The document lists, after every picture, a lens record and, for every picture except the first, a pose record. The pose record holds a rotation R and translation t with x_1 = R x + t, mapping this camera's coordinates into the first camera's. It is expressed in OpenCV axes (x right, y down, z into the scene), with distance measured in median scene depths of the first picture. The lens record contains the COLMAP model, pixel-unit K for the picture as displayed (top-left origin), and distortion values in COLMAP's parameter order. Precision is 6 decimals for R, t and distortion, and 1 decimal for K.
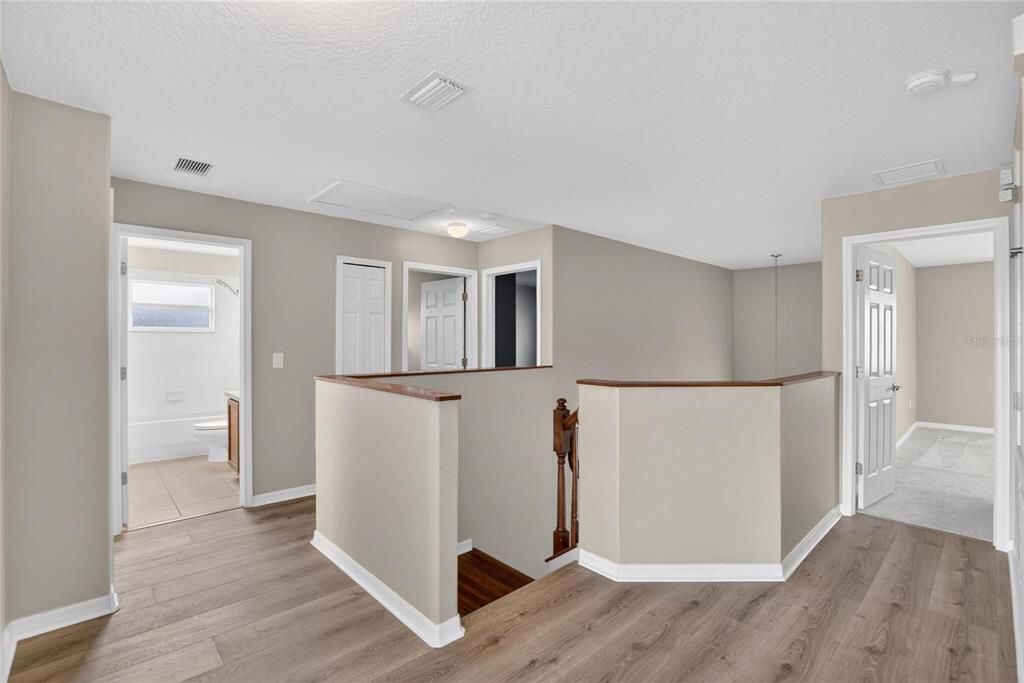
lens RADIAL K [[462.1, 0, 512.0], [0, 462.1, 341.5], [0, 0, 1]] dist [-0.021472, -0.000118]
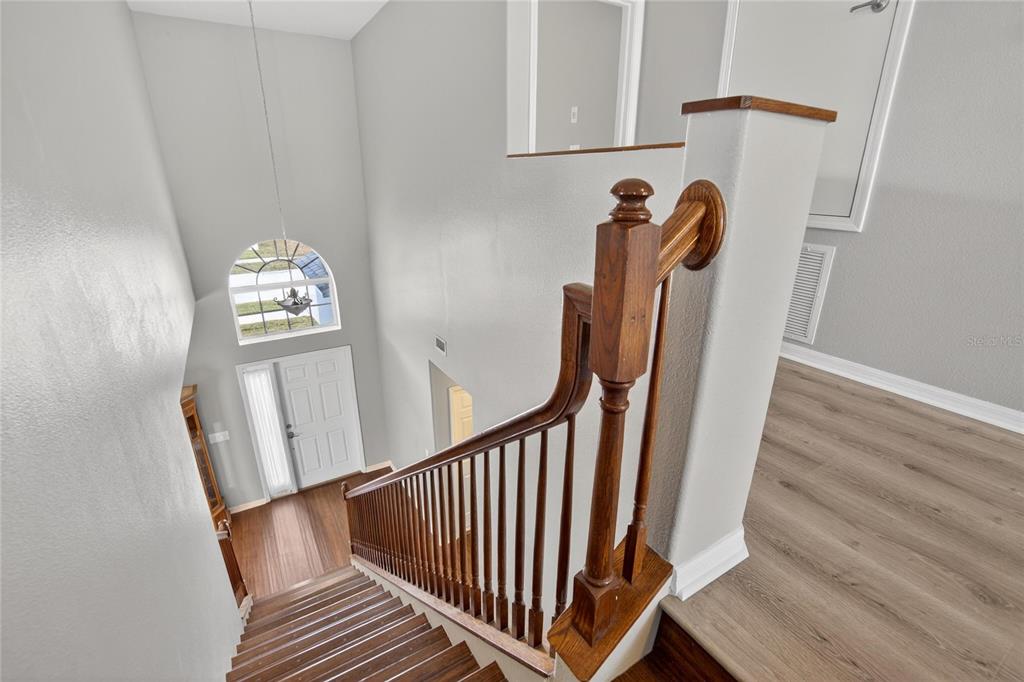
lens RADIAL K [[462.1, 0, 512.0], [0, 462.1, 341.0], [0, 0, 1]] dist [-0.021472, -0.000118]
pose [[0.205396, -0.332075, 0.920619, -0.219585], [-0.000303, 0.940653, 0.339369, 0.160197], [-0.978679, -0.069984, 0.193106, 1.306634]]
